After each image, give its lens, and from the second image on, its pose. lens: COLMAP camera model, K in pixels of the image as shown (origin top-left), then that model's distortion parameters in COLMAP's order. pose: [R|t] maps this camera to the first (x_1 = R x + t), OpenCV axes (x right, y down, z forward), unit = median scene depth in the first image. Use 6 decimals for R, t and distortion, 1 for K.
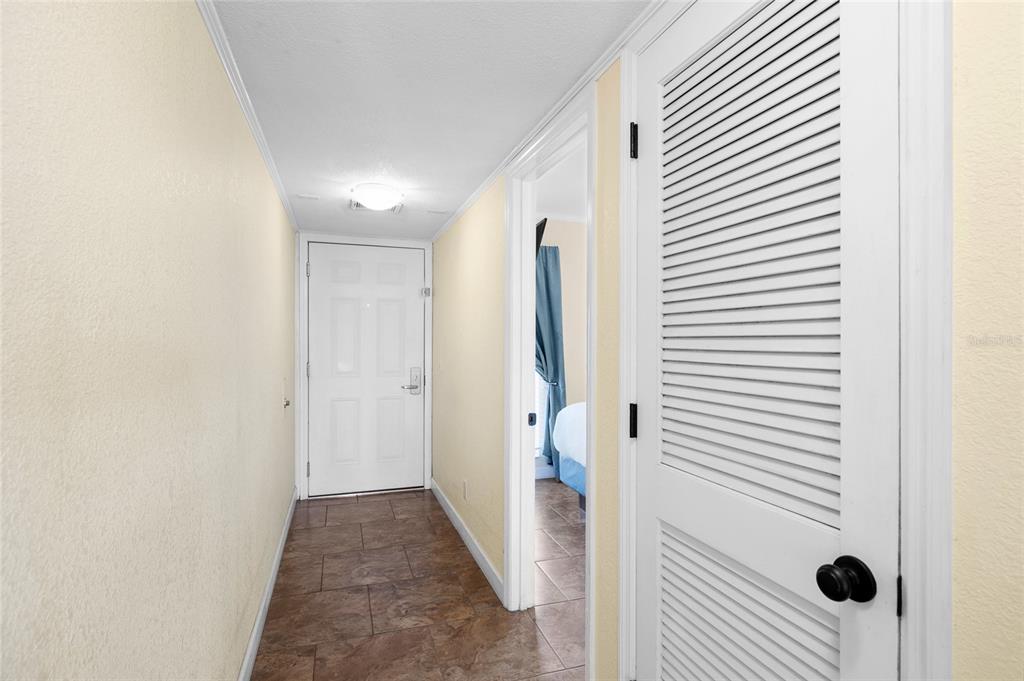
lens RADIAL K [[542.4, 0, 514.5], [0, 542.4, 339.8], [0, 0, 1]] dist [0.000348, -0.000017]
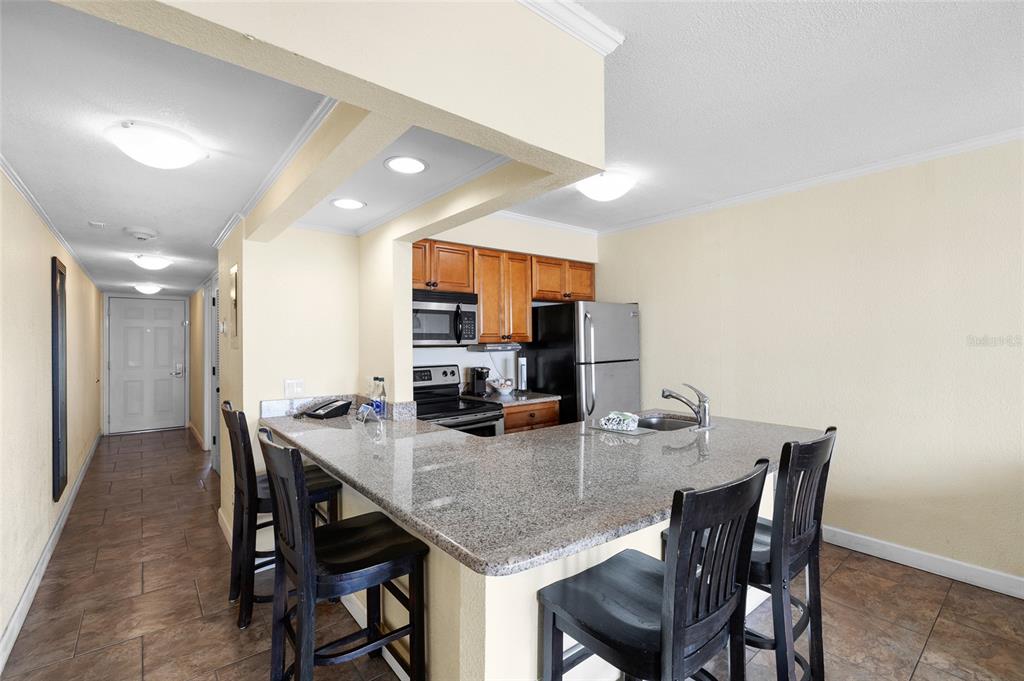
lens RADIAL K [[455.7, 0, 509.2], [0, 455.7, 336.9], [0, 0, 1]] dist [-0.000805, -0.000043]
pose [[0.931759, -0.004507, 0.363049, 0.333776], [0.009160, 0.999896, -0.011096, -0.013693], [-0.362962, 0.013664, 0.931704, -0.958079]]
